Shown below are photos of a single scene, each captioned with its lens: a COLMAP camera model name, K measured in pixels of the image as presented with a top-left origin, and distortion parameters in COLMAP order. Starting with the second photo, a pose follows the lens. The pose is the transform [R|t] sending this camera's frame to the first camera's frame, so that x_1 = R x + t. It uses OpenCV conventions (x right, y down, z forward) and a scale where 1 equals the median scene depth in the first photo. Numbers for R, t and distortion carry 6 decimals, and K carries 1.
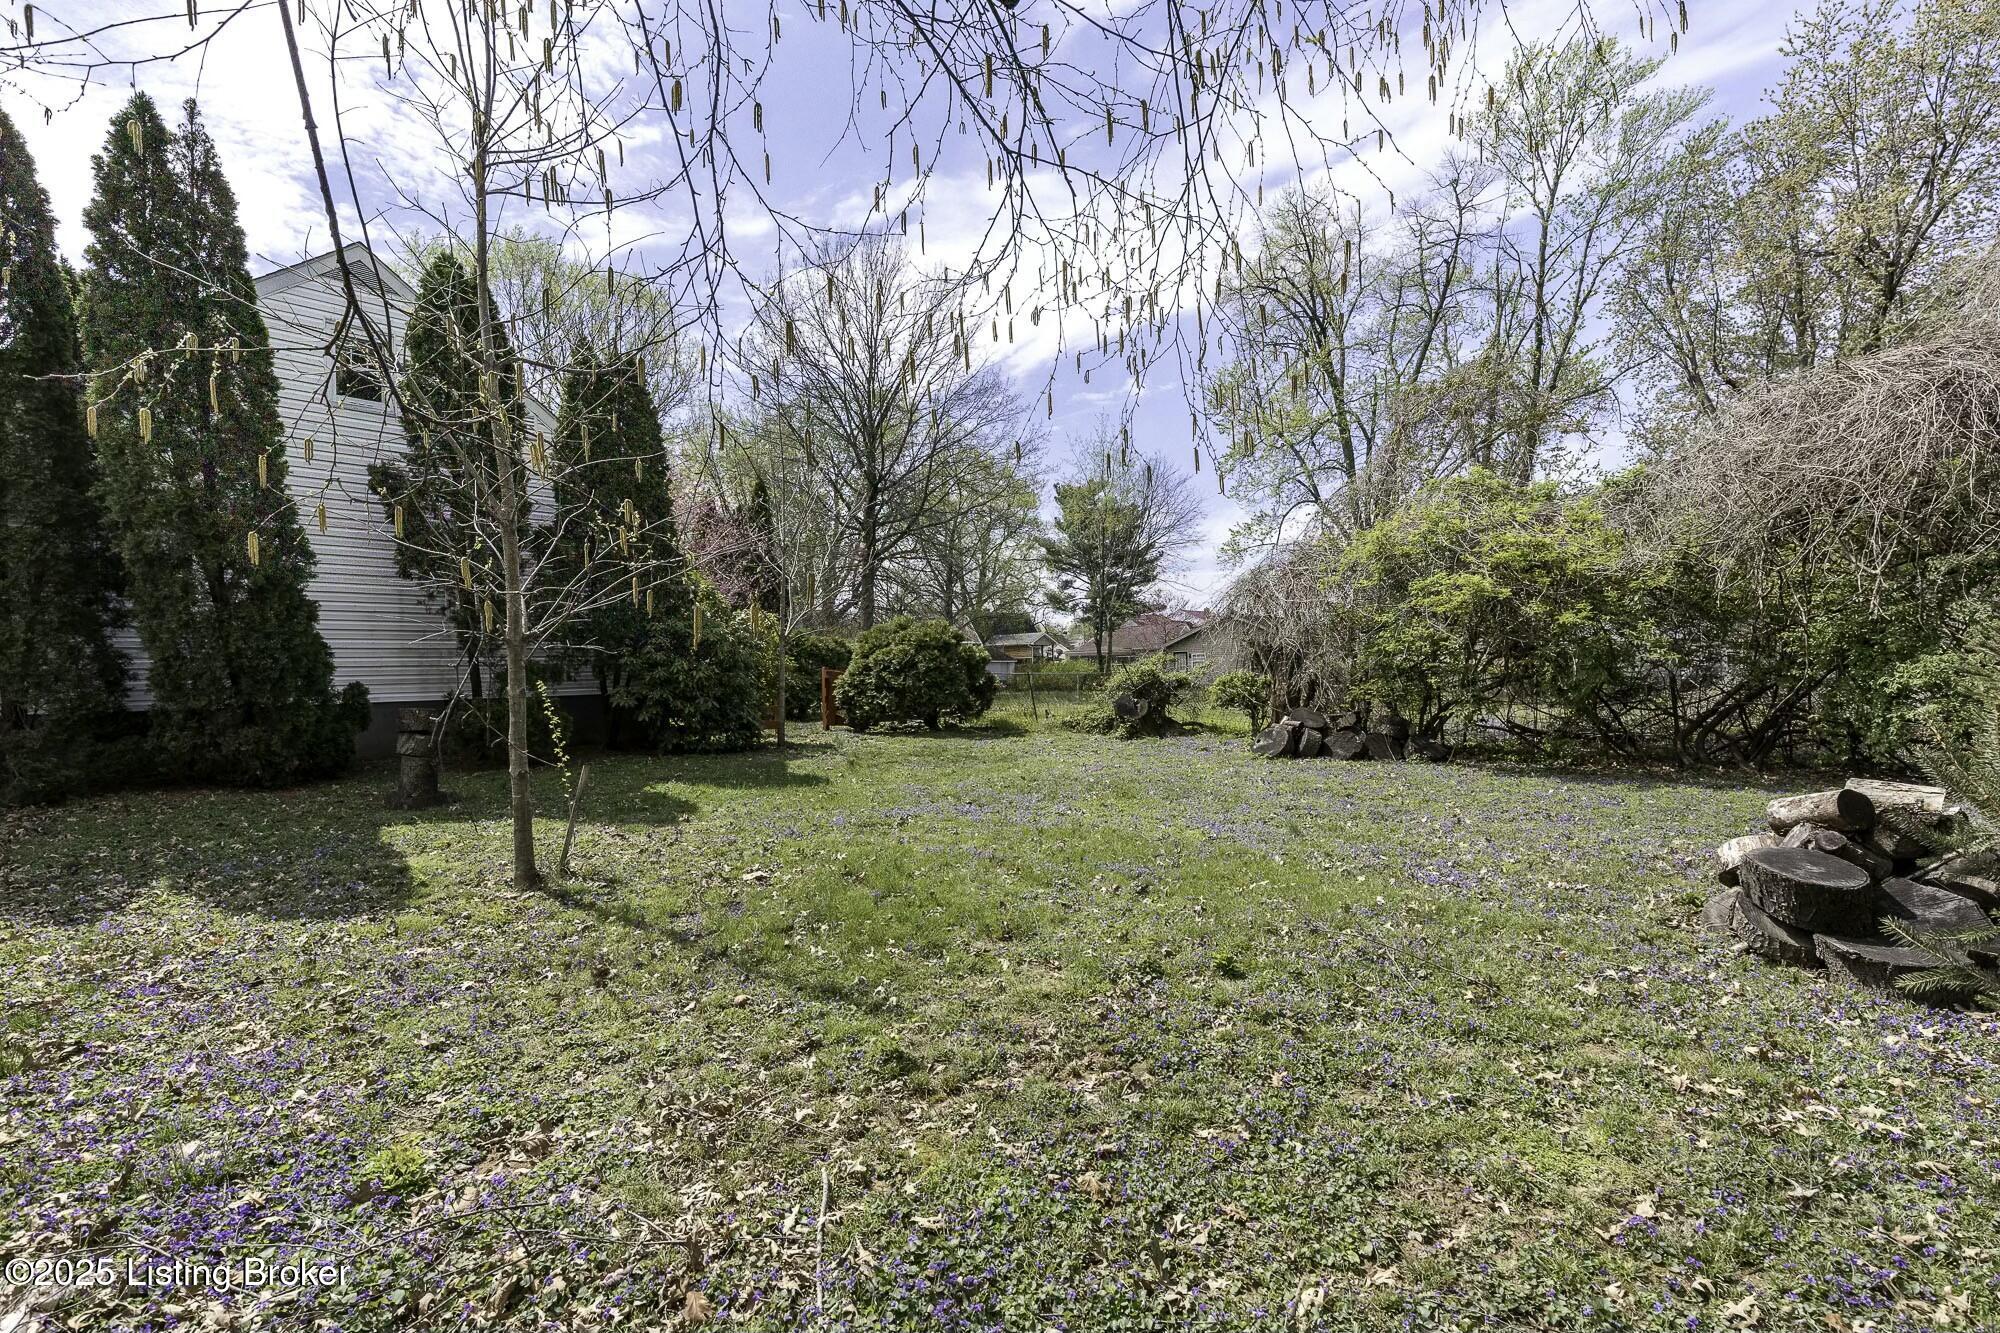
lens RADIAL K [[927.7, 0, 1004.9], [0, 927.7, 663.5], [0, 0, 1]] dist [0.006622, -0.001554]
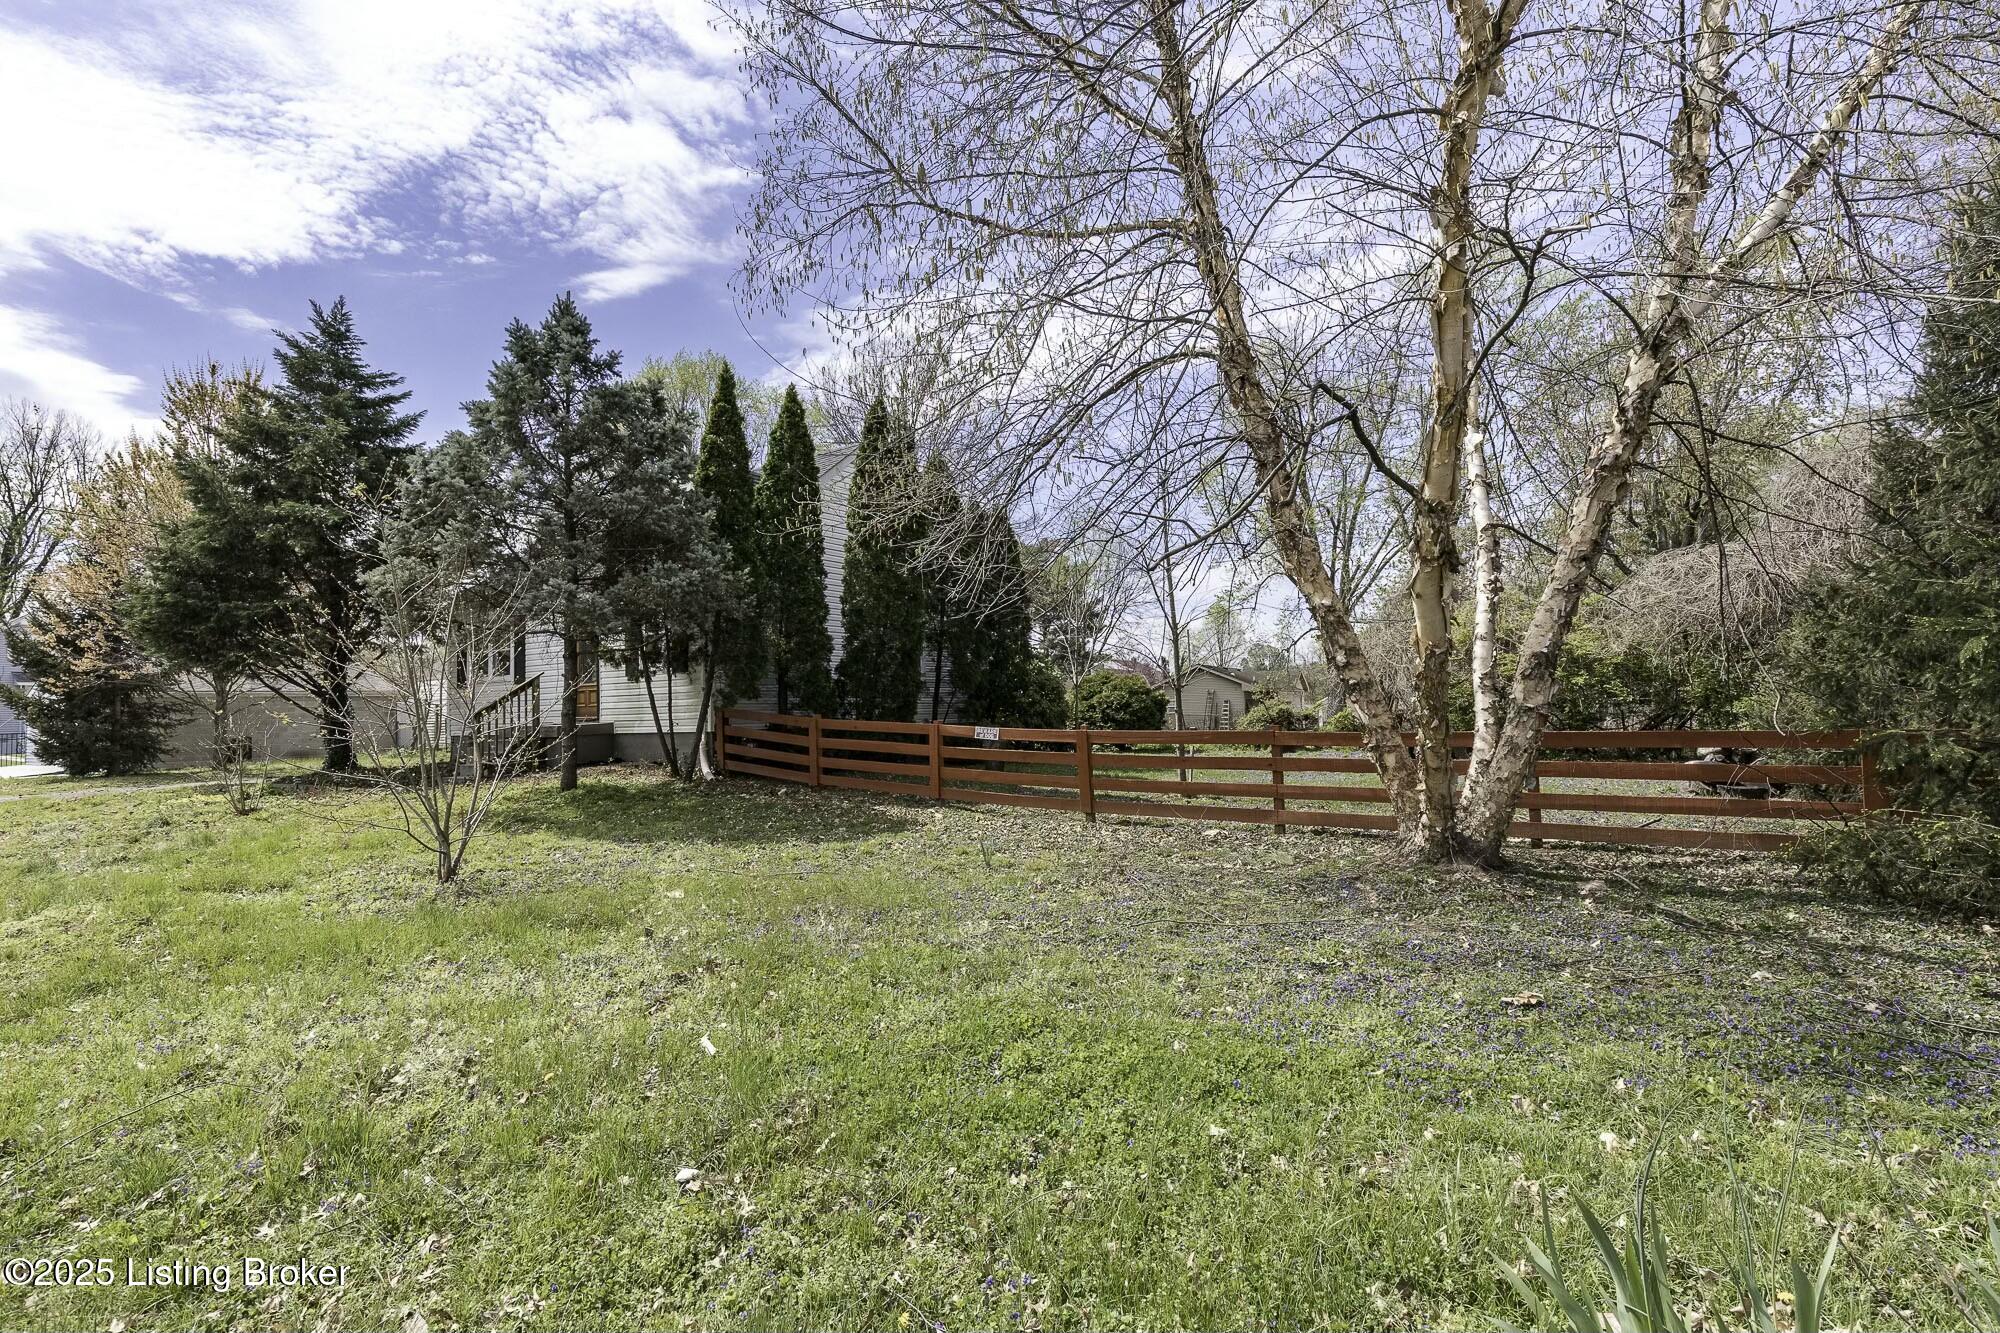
lens RADIAL K [[927.7, 0, 995.0], [0, 927.7, 669.9], [0, 0, 1]] dist [0.006622, -0.001554]
pose [[0.994884, 0.002398, 0.101000, -0.805180], [0.001501, 0.999257, -0.038519, 0.004883], [-0.101017, 0.038474, 0.994140, -0.815759]]
